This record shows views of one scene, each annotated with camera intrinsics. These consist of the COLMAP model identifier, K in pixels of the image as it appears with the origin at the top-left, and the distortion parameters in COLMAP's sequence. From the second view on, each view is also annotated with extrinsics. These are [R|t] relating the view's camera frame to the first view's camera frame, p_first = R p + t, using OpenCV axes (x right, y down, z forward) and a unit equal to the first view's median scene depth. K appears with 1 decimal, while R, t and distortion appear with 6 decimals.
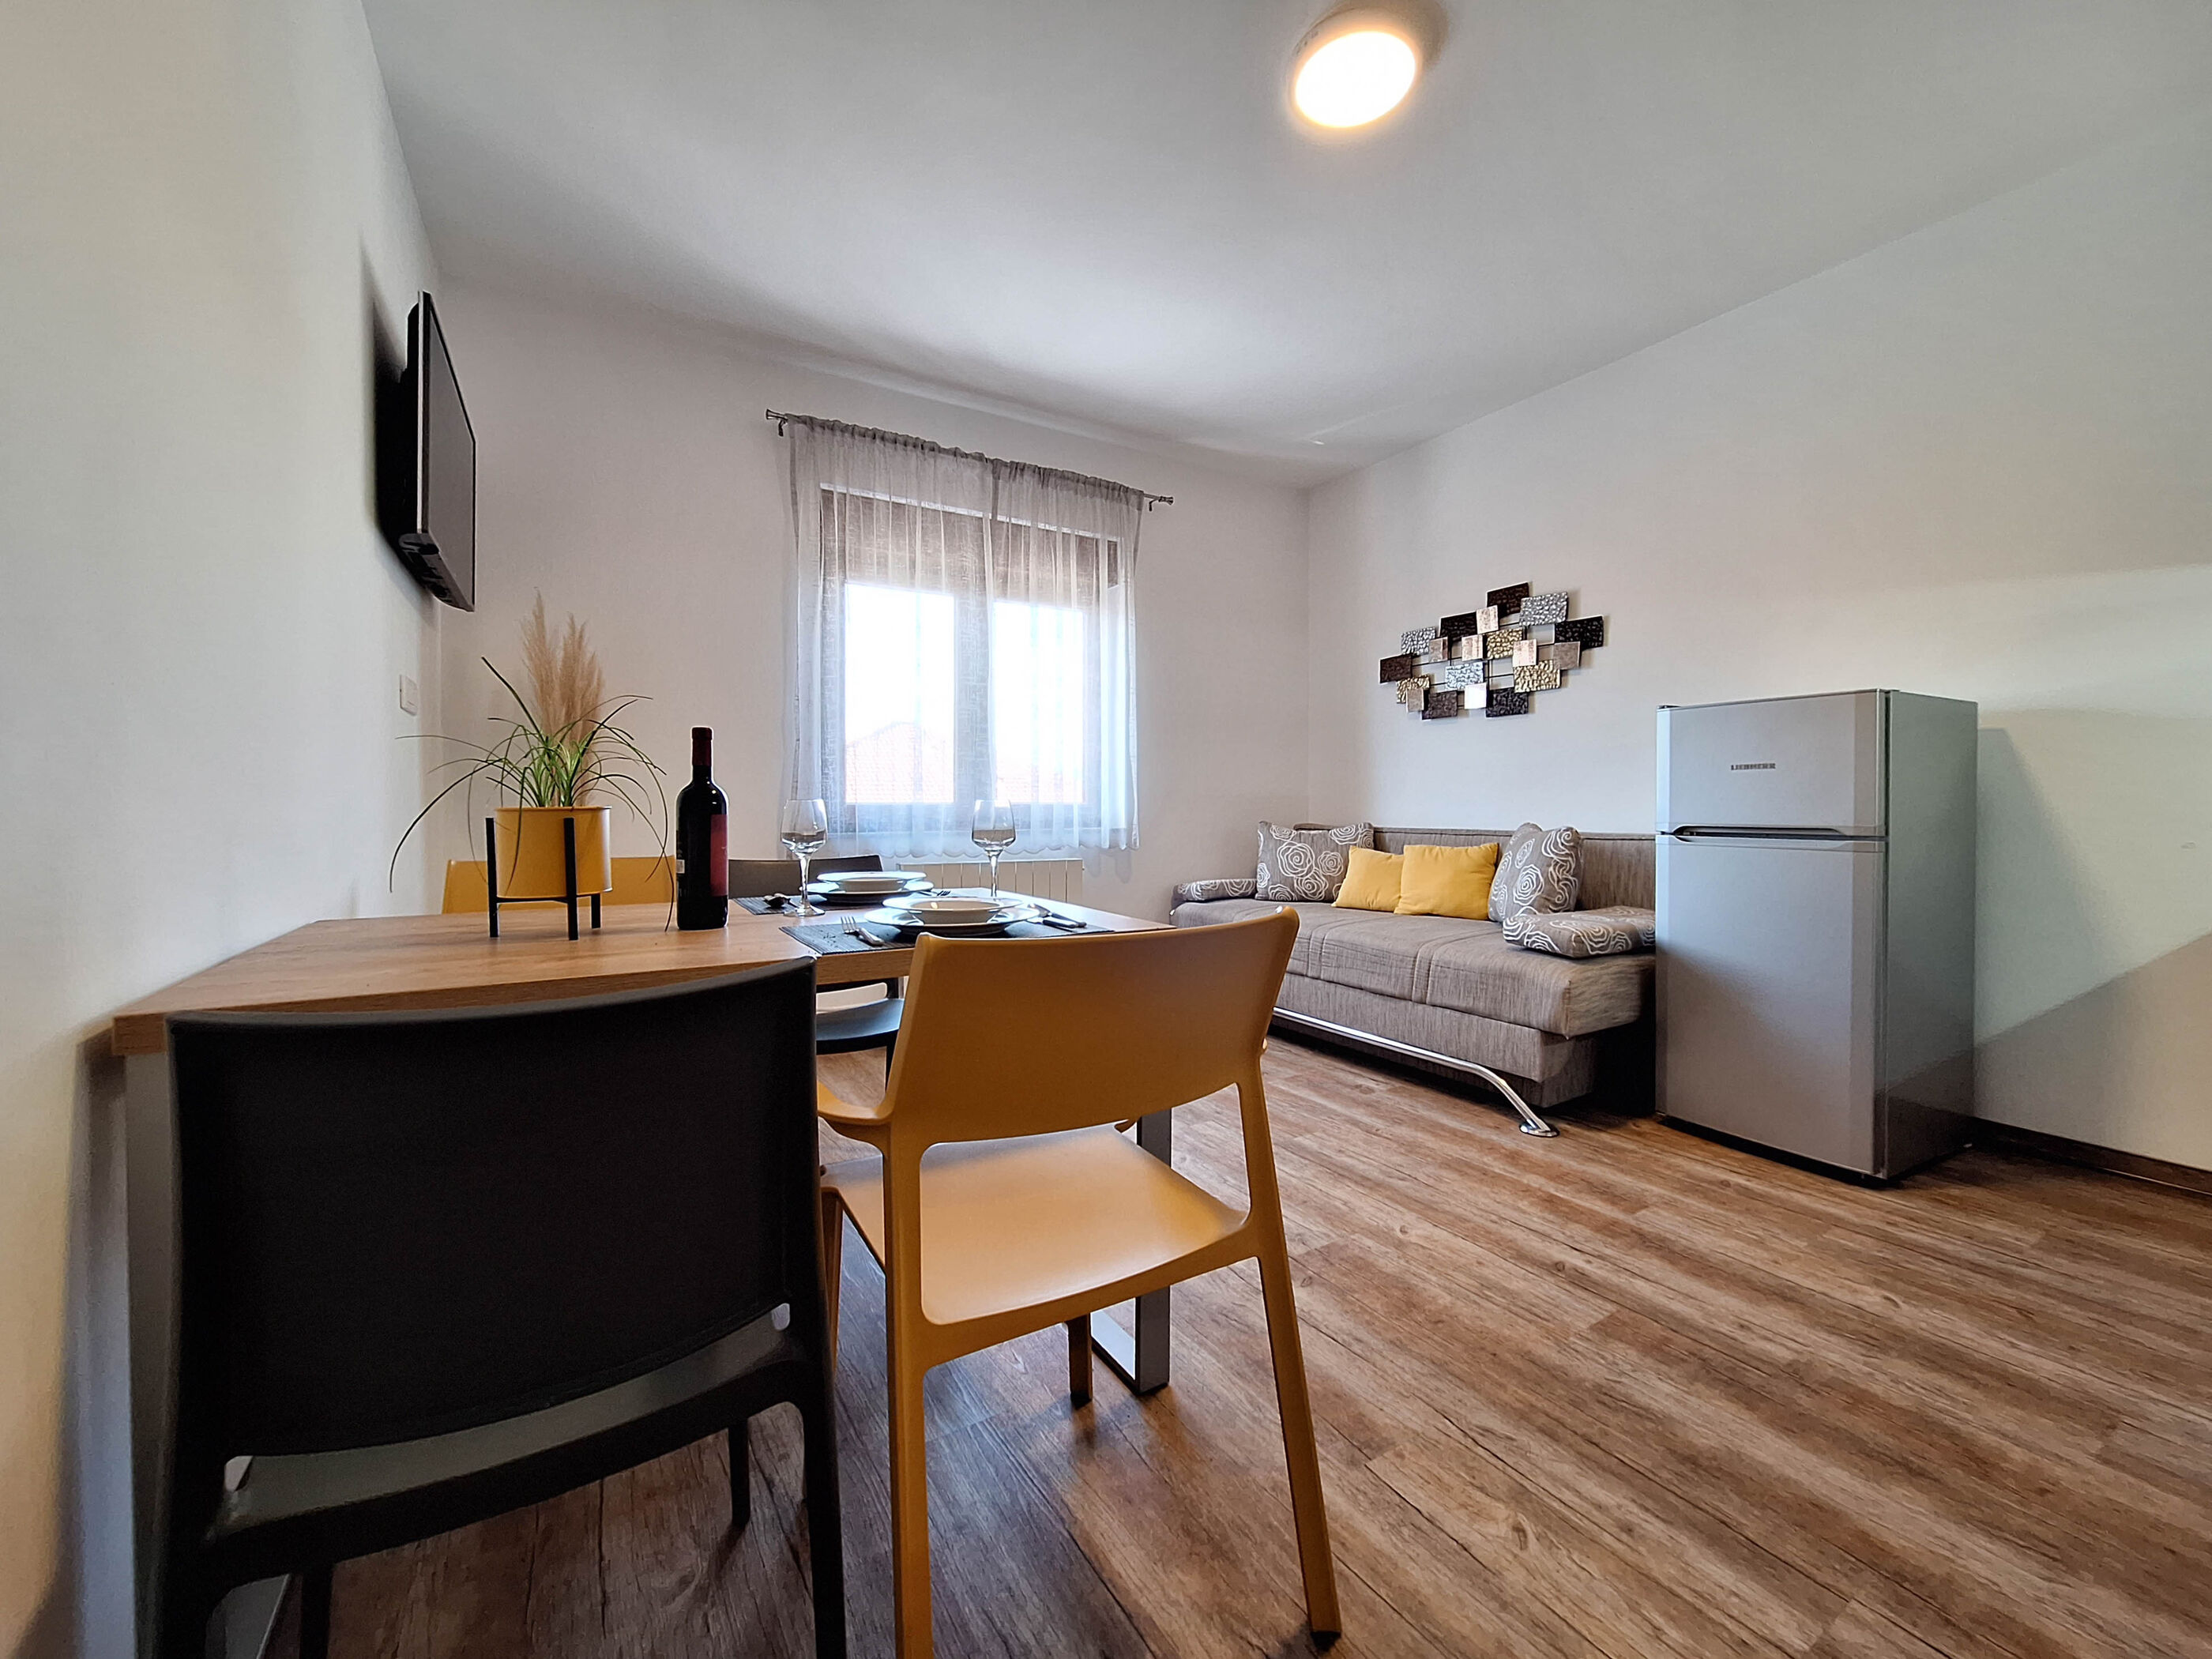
lens RADIAL K [[906.6, 0, 1129.0], [0, 906.6, 814.7], [0, 0, 1]] dist [-0.008617, 0.005245]
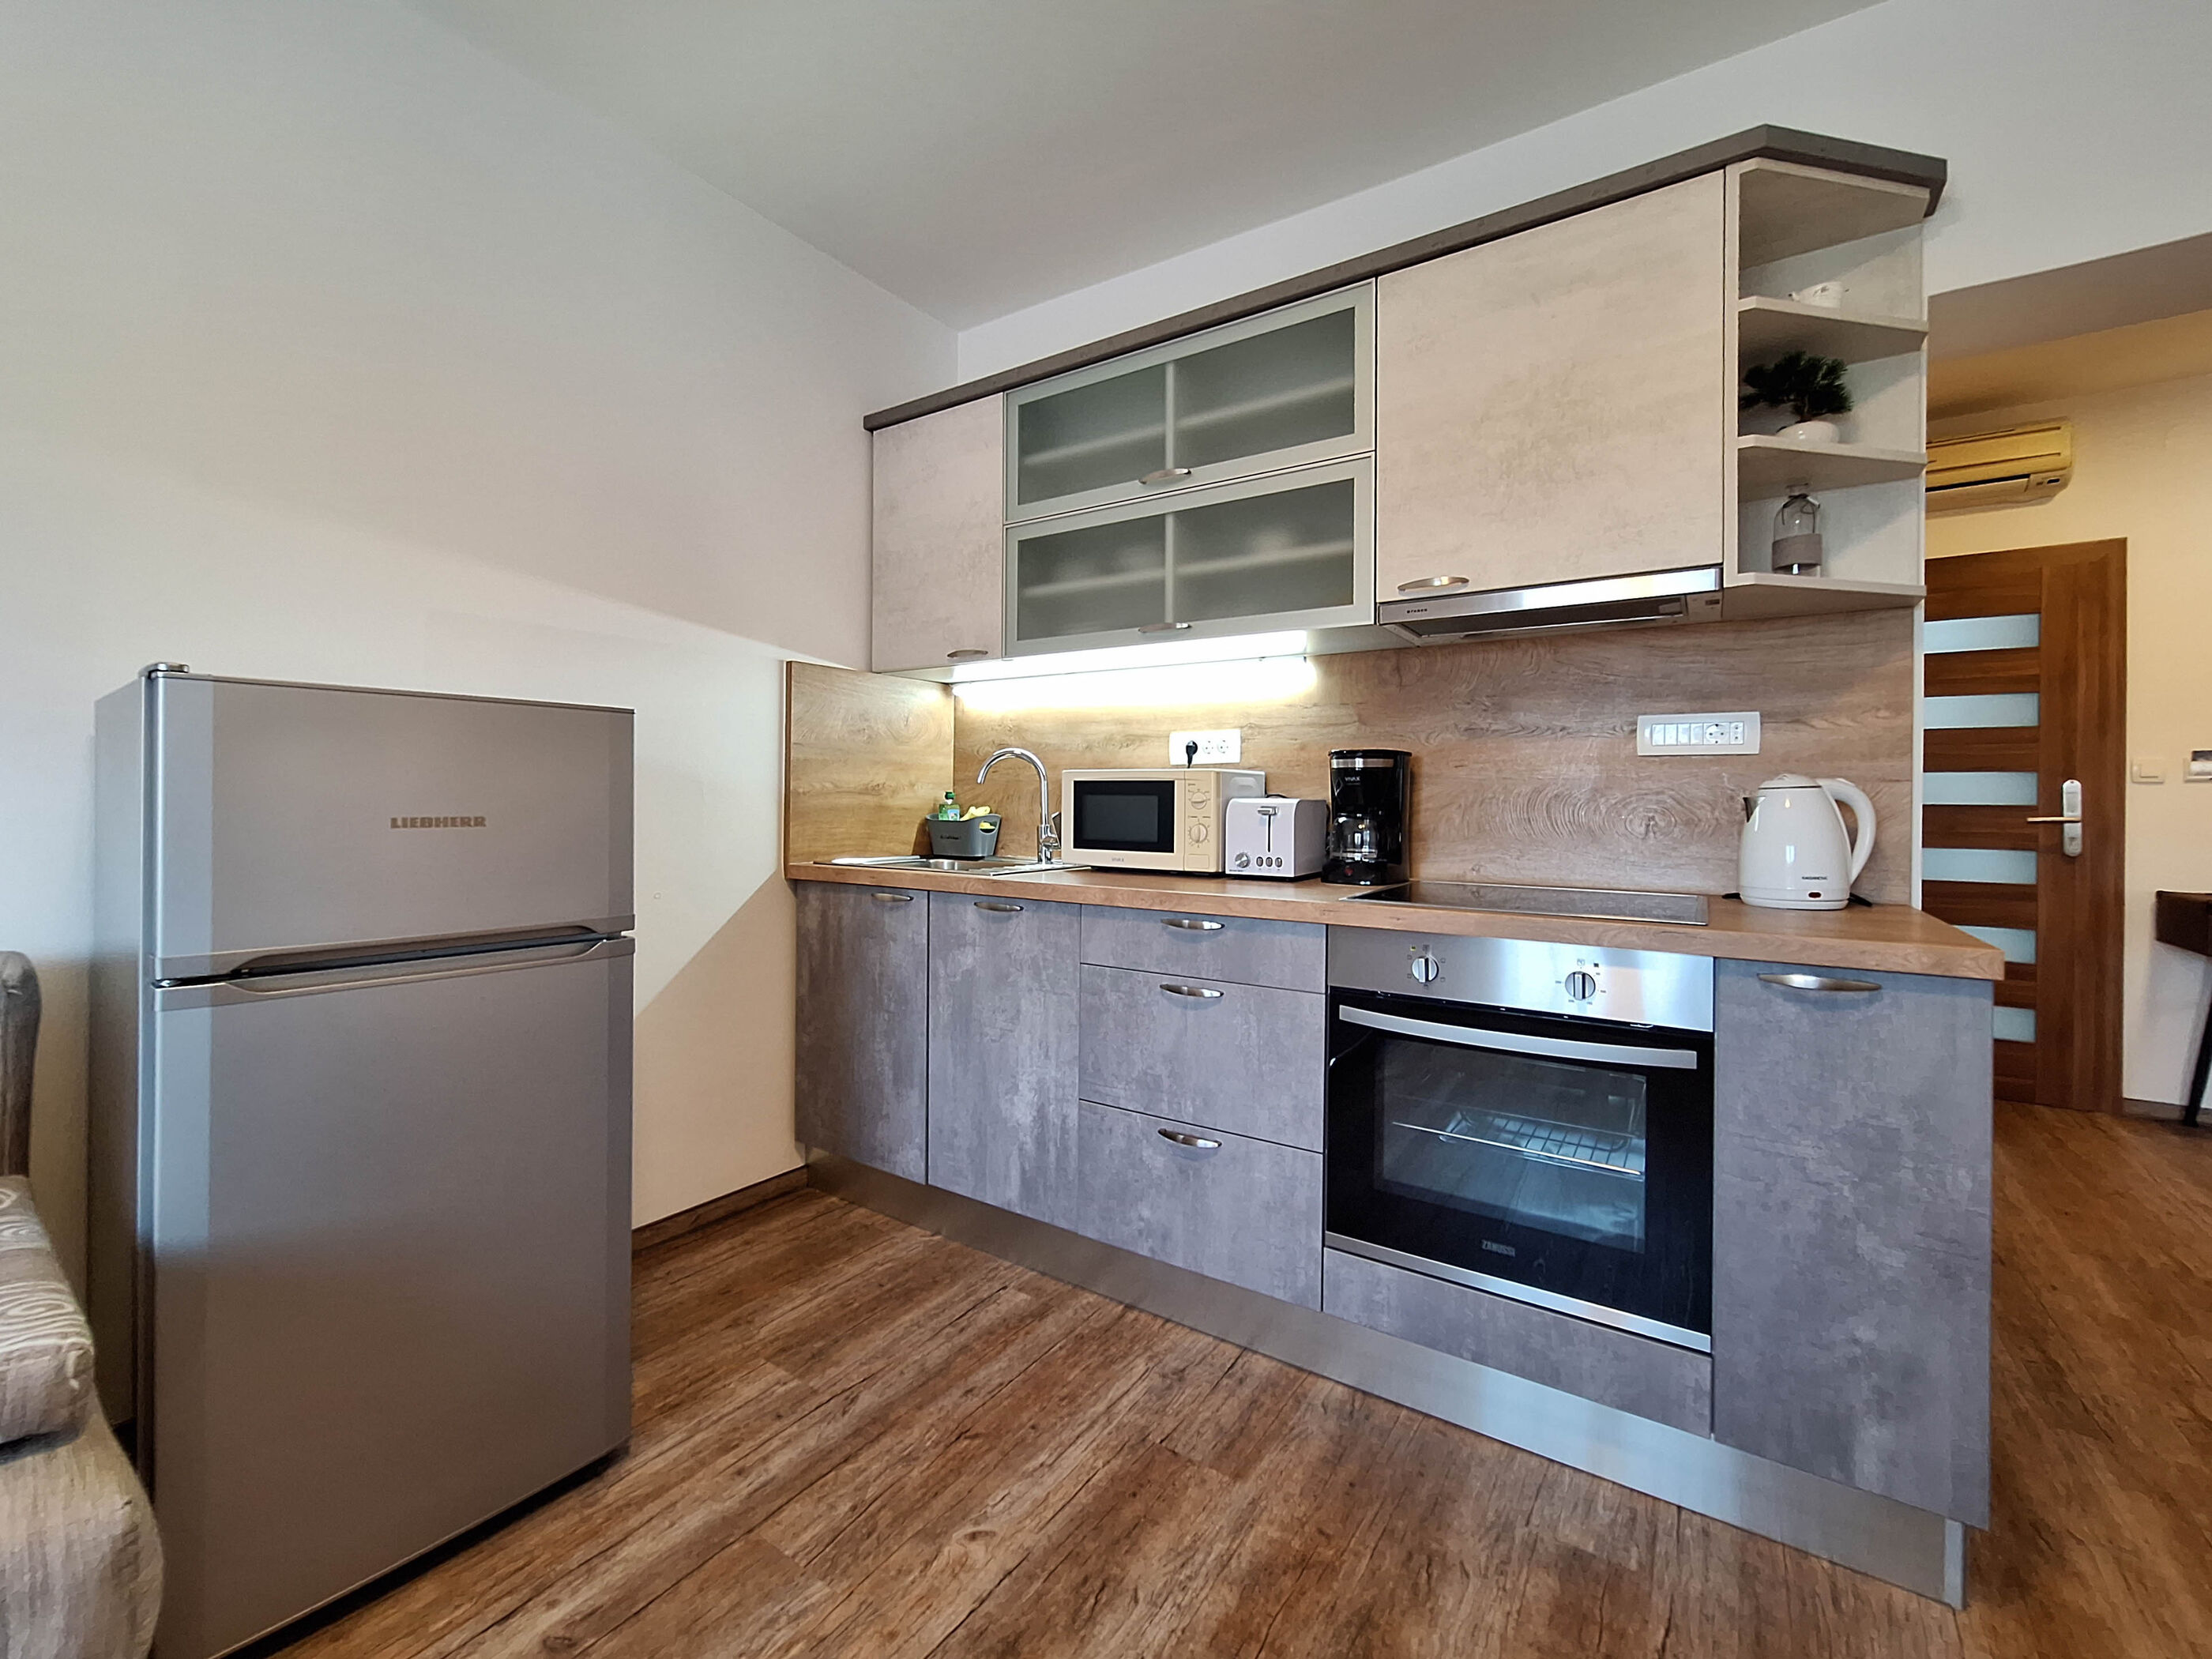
lens RADIAL K [[909.0, 0, 1123.4], [0, 909.0, 799.0], [0, 0, 1]] dist [-0.002430, 0.000529]
pose [[-0.395118, -0.003201, 0.918625, 0.047239], [0.001399, 0.999991, 0.004086, -0.053699], [-0.918629, 0.002899, -0.395110, 0.674953]]
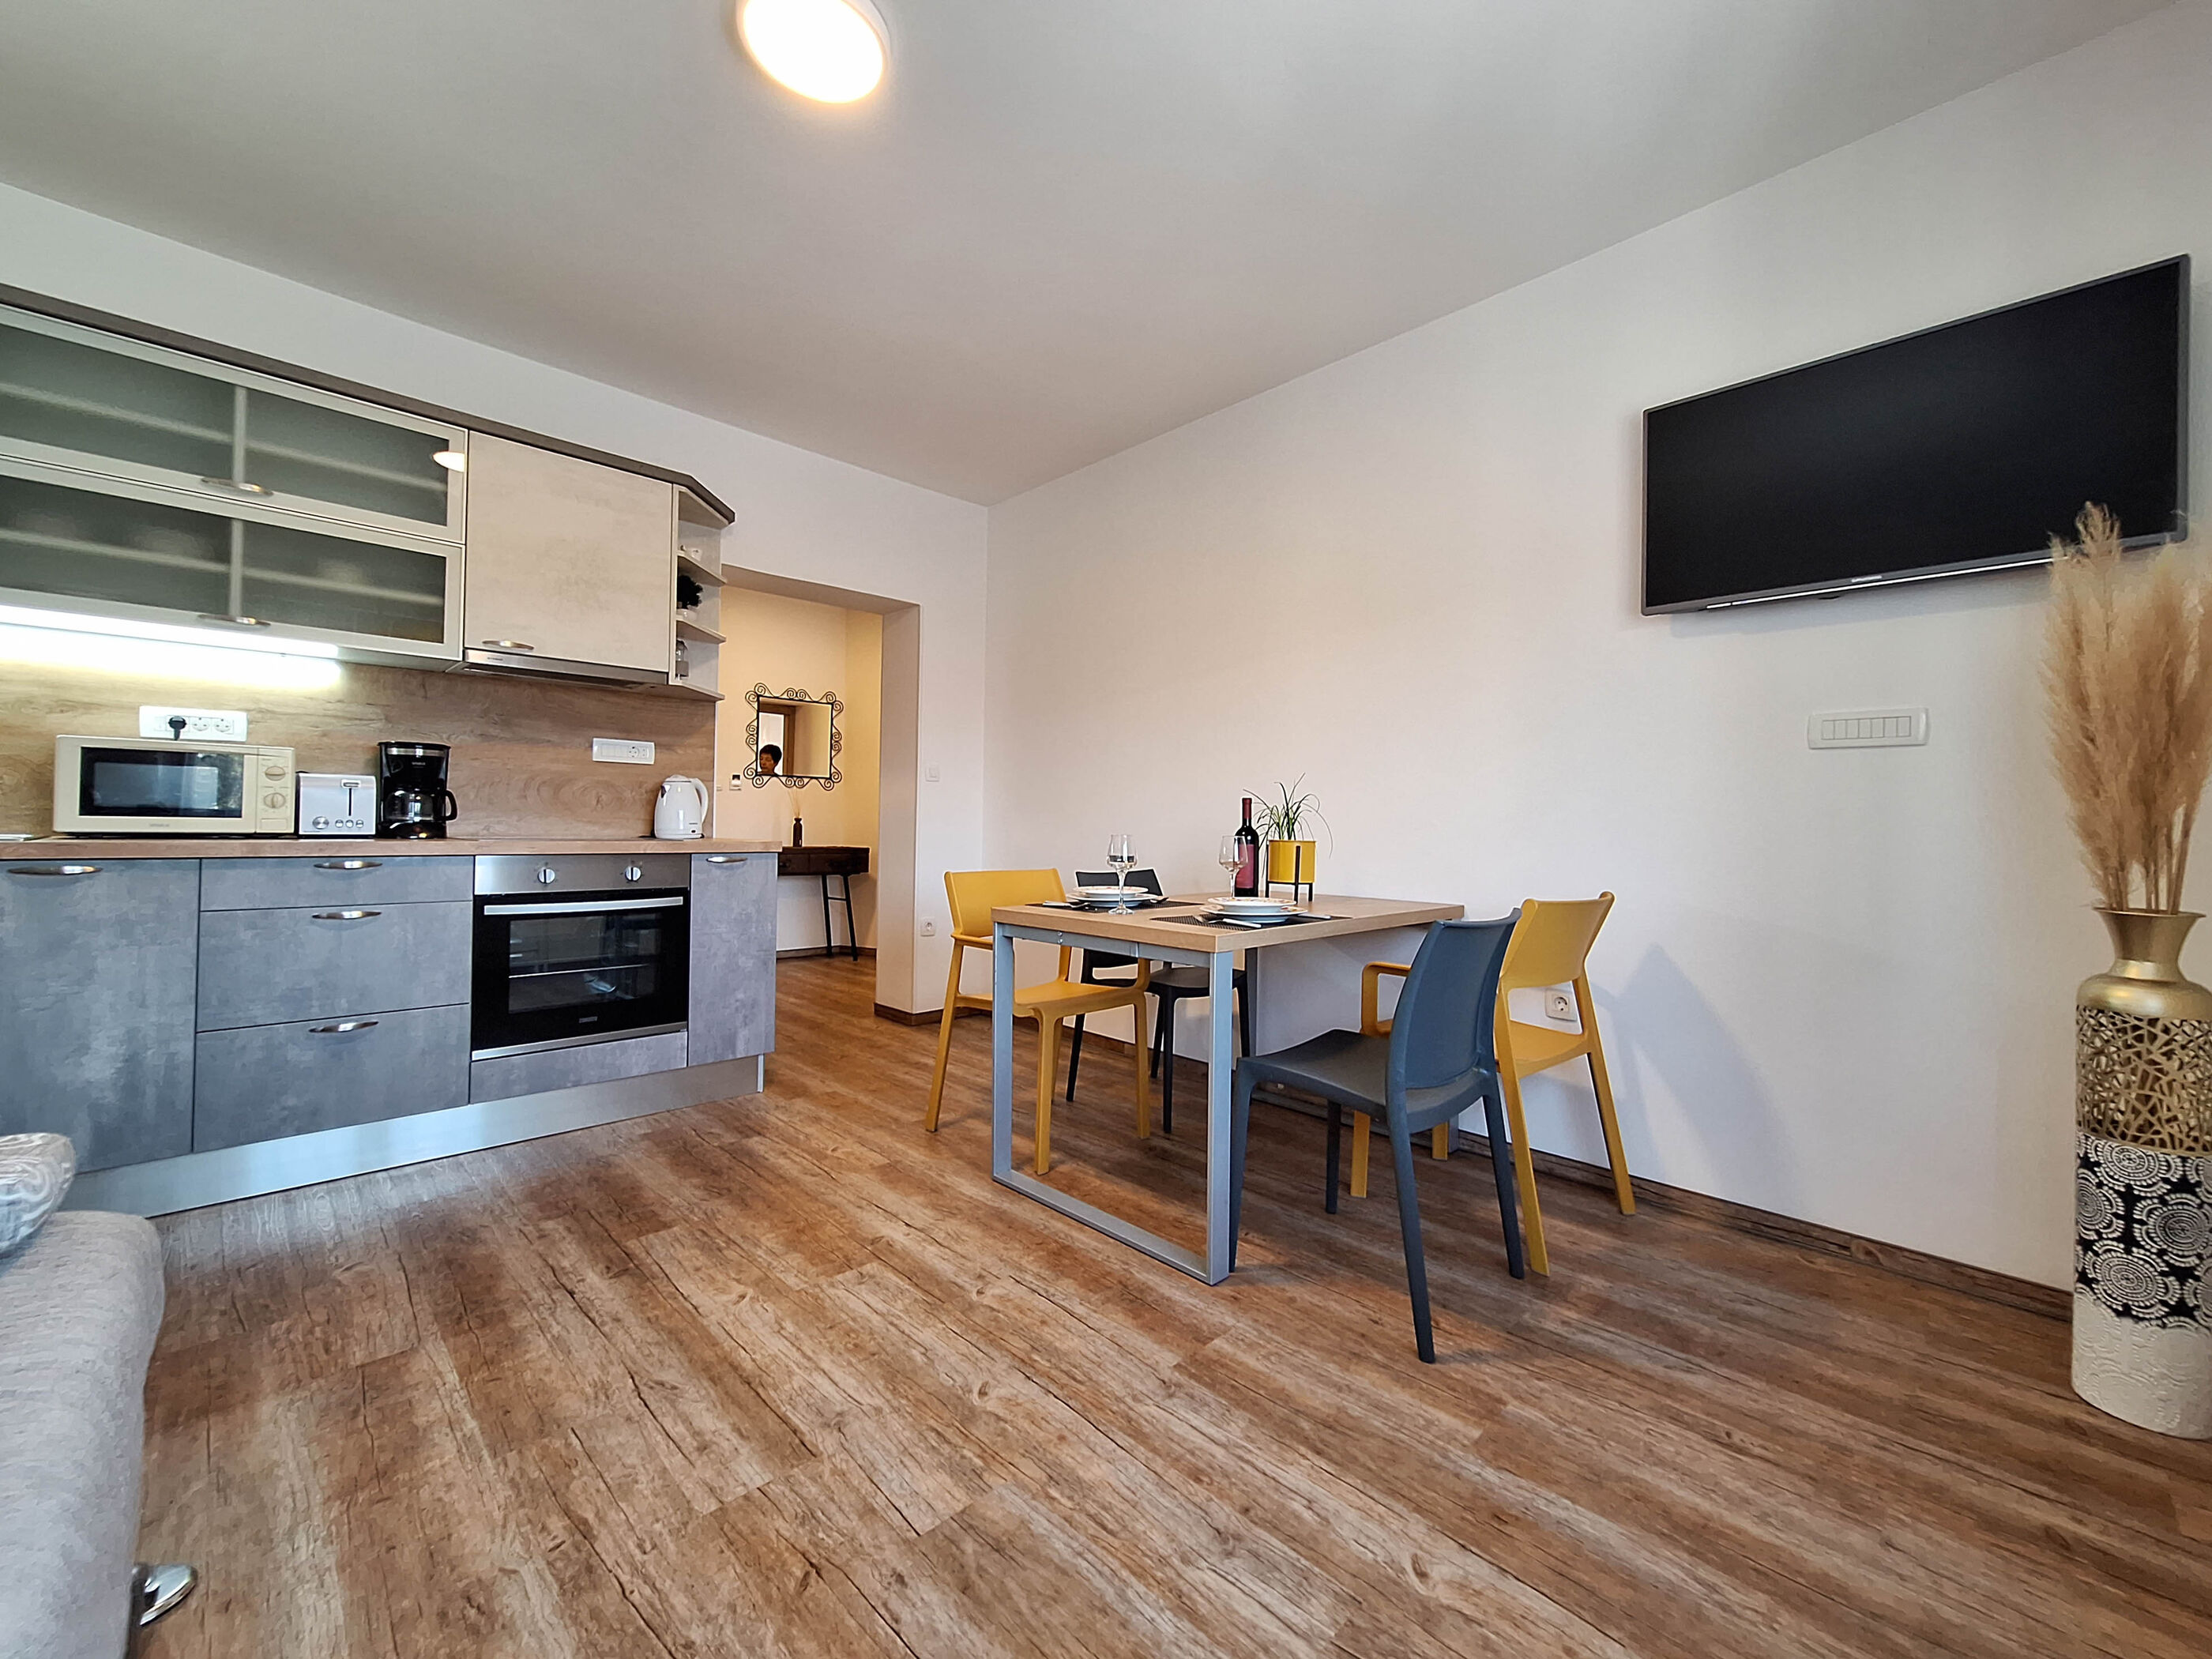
lens RADIAL K [[891.9, 0, 1124.3], [0, 891.9, 821.9], [0, 0, 1]] dist [-0.011473, 0.006029]
pose [[-0.976552, -0.017246, -0.214590, 0.082335], [-0.019094, 0.999796, 0.006544, -0.025572], [0.214433, 0.010488, -0.976682, 1.297075]]
